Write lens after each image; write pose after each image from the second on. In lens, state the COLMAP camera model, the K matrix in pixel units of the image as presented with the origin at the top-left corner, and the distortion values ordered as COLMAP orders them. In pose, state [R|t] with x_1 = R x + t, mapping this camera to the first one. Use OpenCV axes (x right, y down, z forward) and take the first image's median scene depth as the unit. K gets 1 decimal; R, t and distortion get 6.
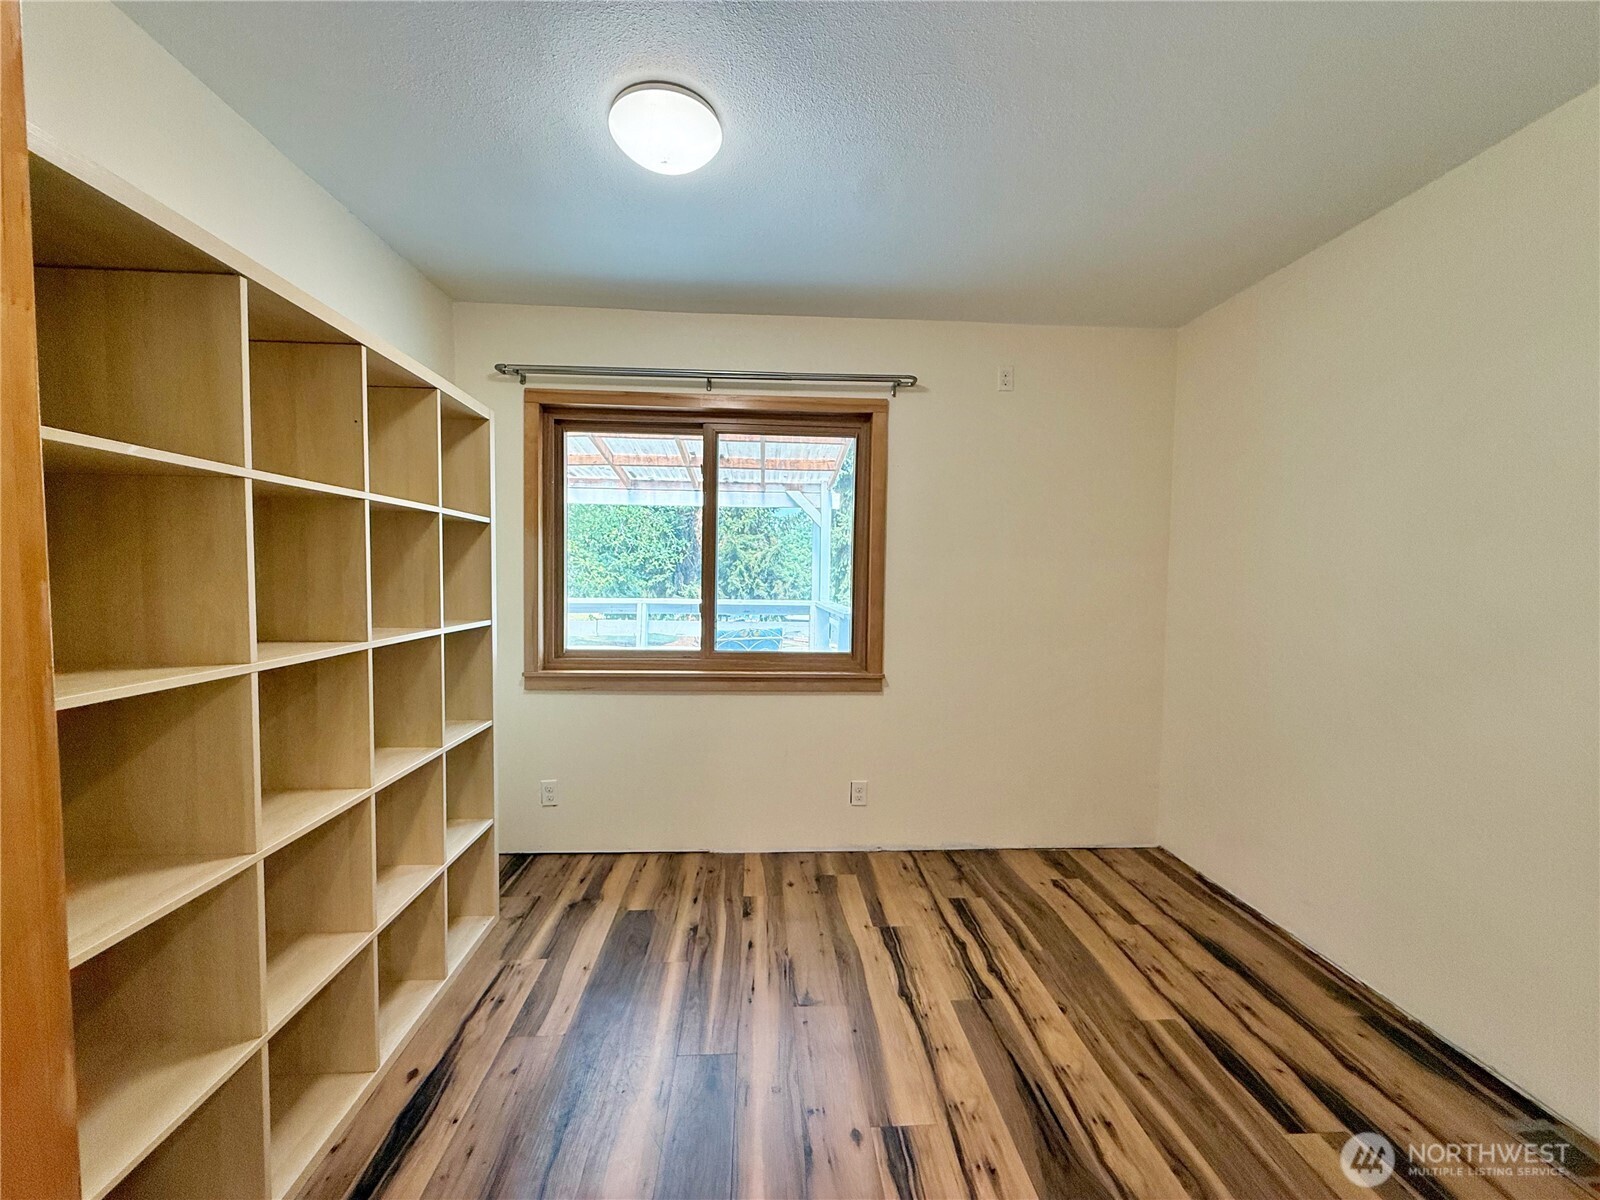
lens RADIAL K [[637.1, 0, 796.2], [0, 637.1, 600.0], [0, 0, 1]] dist [-0.001142, 0.000402]
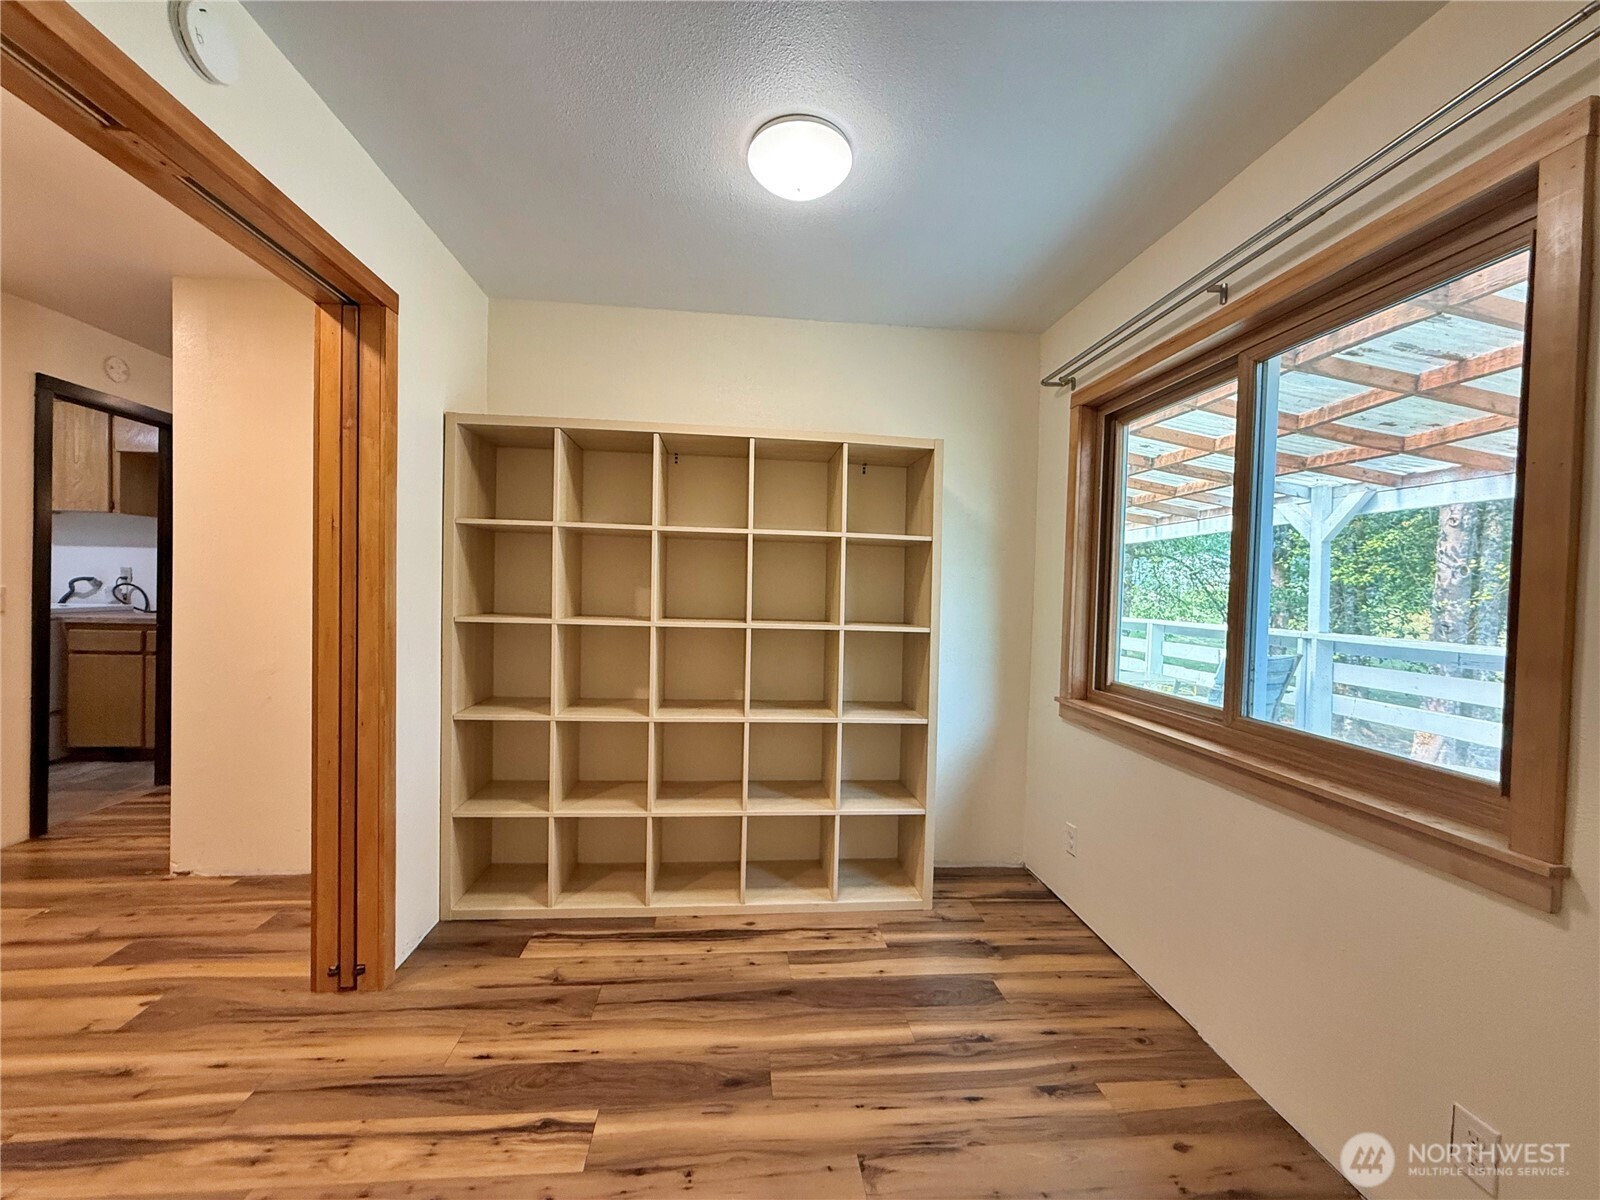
lens RADIAL K [[637.1, 0, 796.2], [0, 637.1, 600.0], [0, 0, 1]] dist [-0.001142, 0.000402]
pose [[0.033867, 0.000961, -0.999426, 0.568178], [-0.071761, 0.997421, -0.001473, 0.000330], [0.996847, 0.071770, 0.033849, 0.663333]]
